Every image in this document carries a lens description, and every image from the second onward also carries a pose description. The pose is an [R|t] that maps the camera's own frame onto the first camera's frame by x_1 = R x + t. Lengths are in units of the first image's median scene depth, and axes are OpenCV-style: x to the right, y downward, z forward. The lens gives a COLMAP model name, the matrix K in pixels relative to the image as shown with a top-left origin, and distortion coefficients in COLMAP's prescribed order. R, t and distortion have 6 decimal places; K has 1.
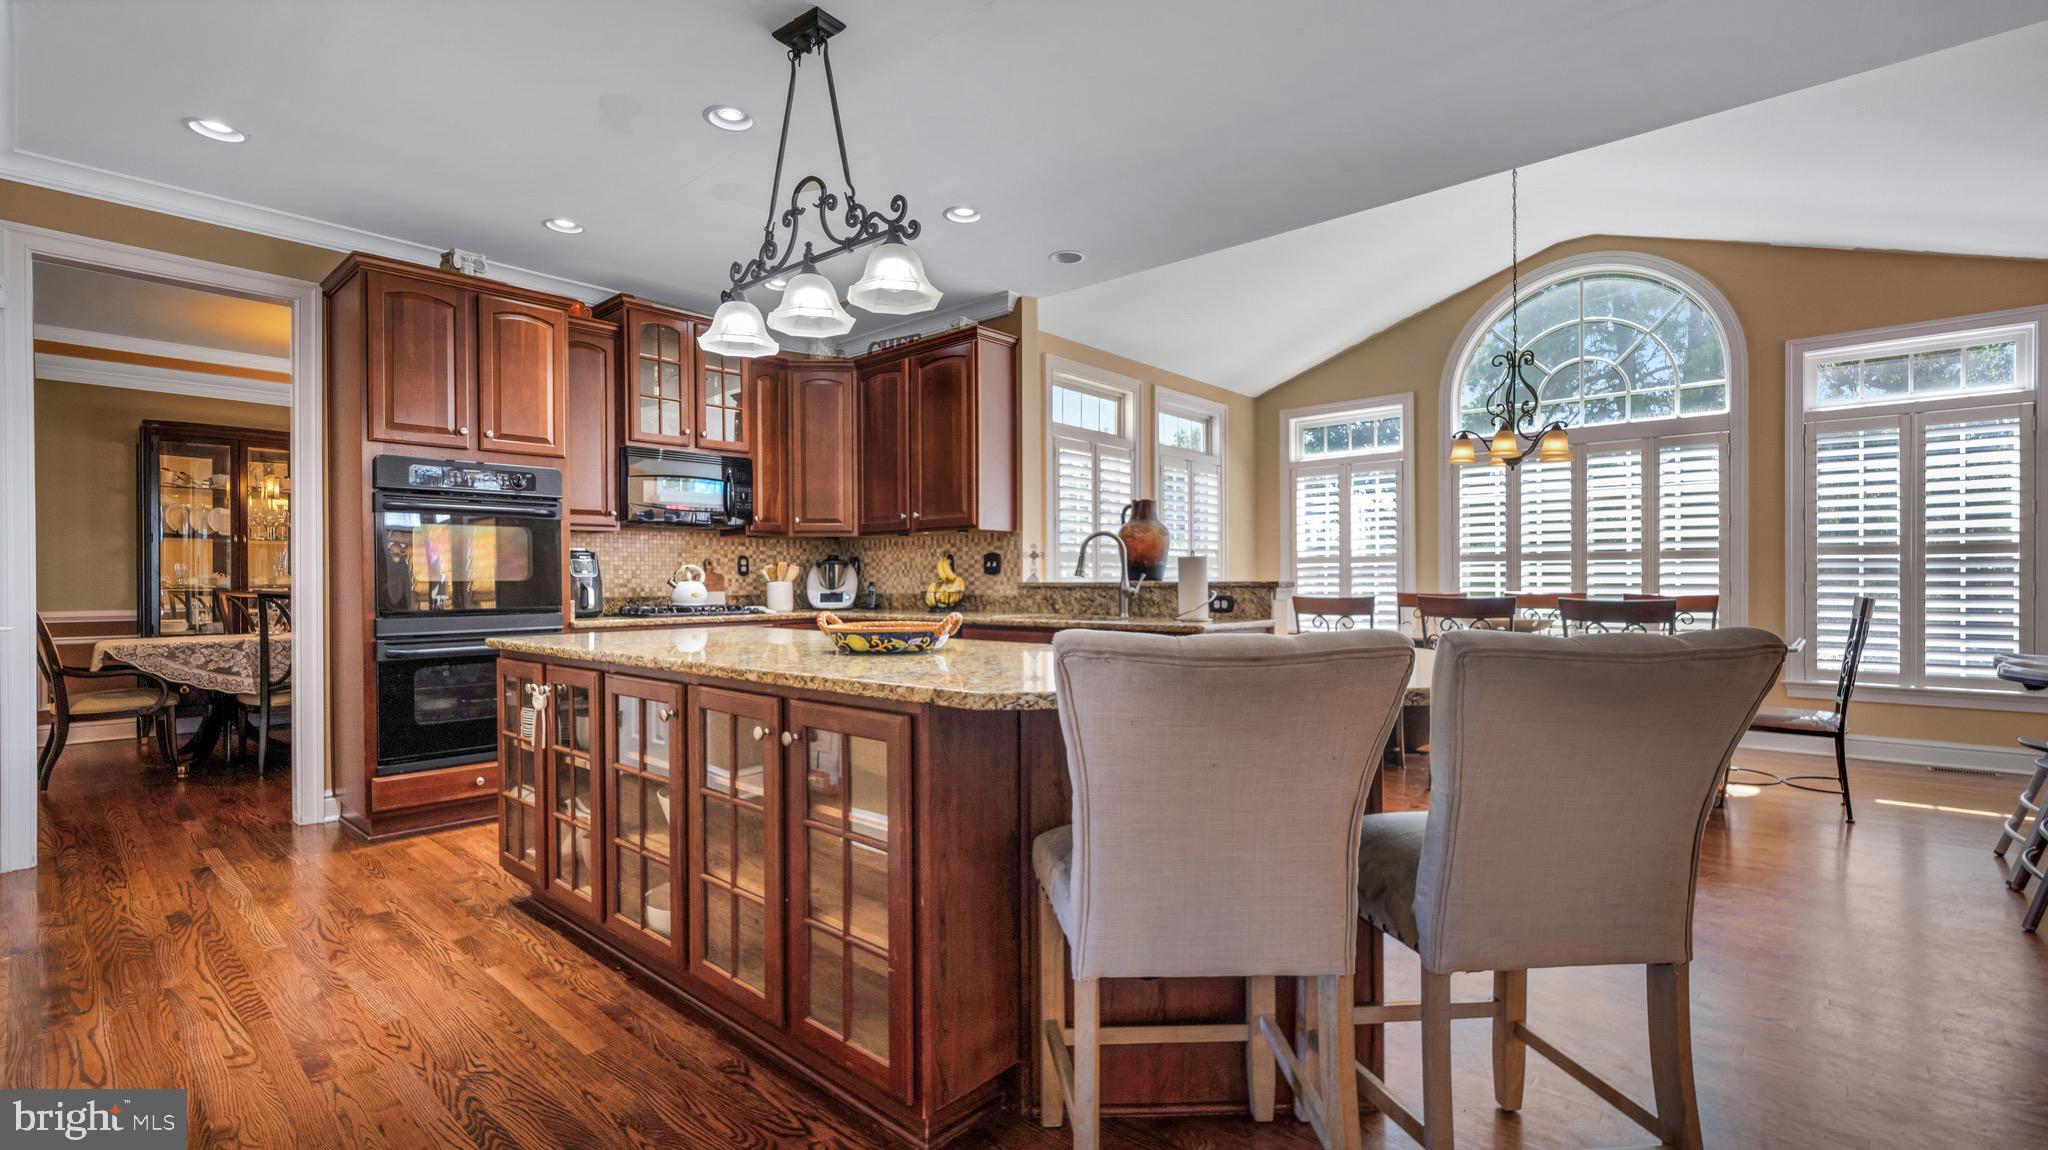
lens RADIAL K [[906.0, 0, 1013.7], [0, 906.0, 574.1], [0, 0, 1]] dist [0.005124, 0.000368]
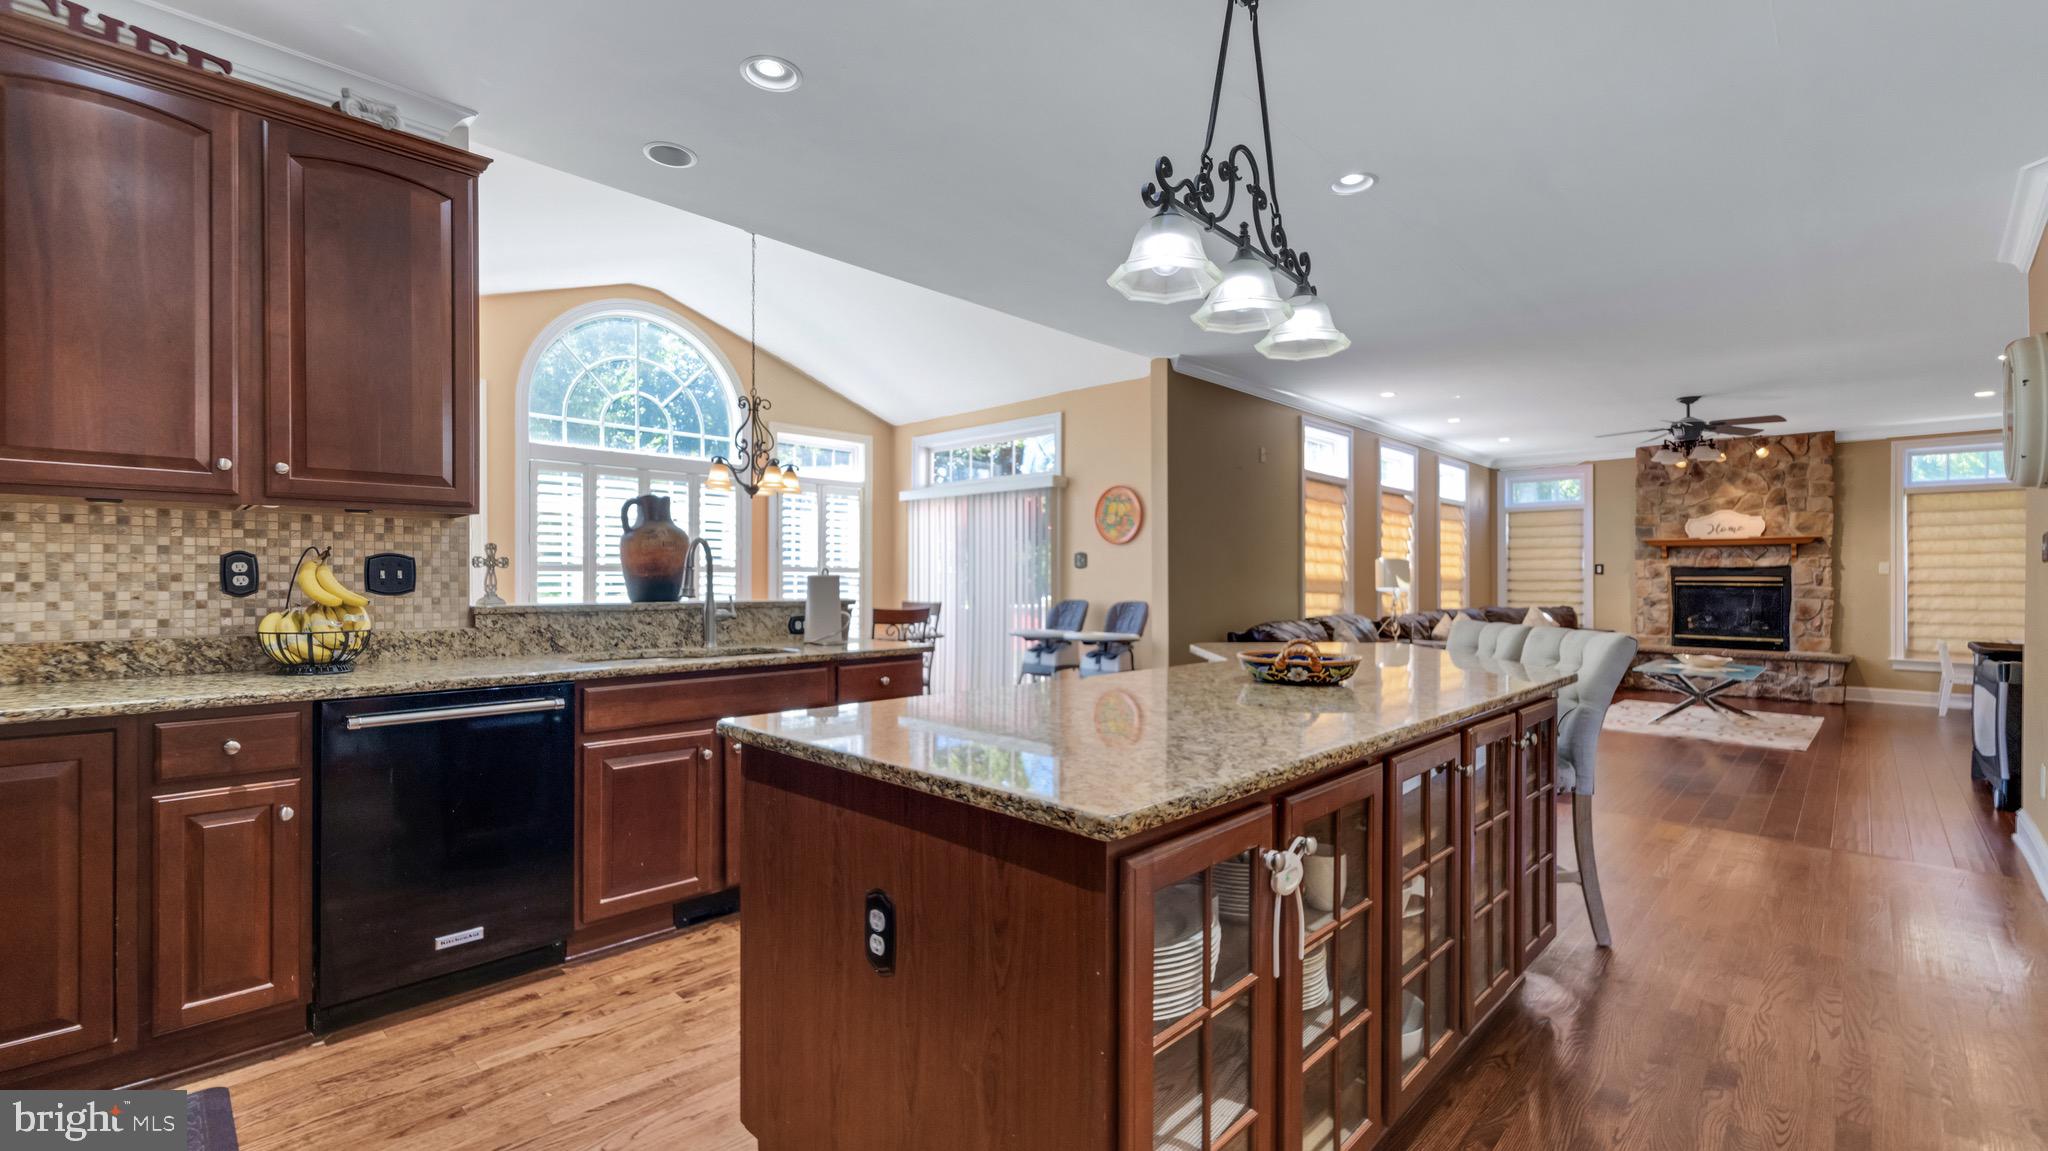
lens RADIAL K [[866.3, 0, 1011.2], [0, 866.3, 579.5], [0, 0, 1]] dist [0.000011, -0.000004]
pose [[0.024796, 0.004130, 0.999684, -0.537703], [-0.017113, 0.999847, -0.003706, -0.012170], [-0.999546, -0.017016, 0.024863, 0.613570]]
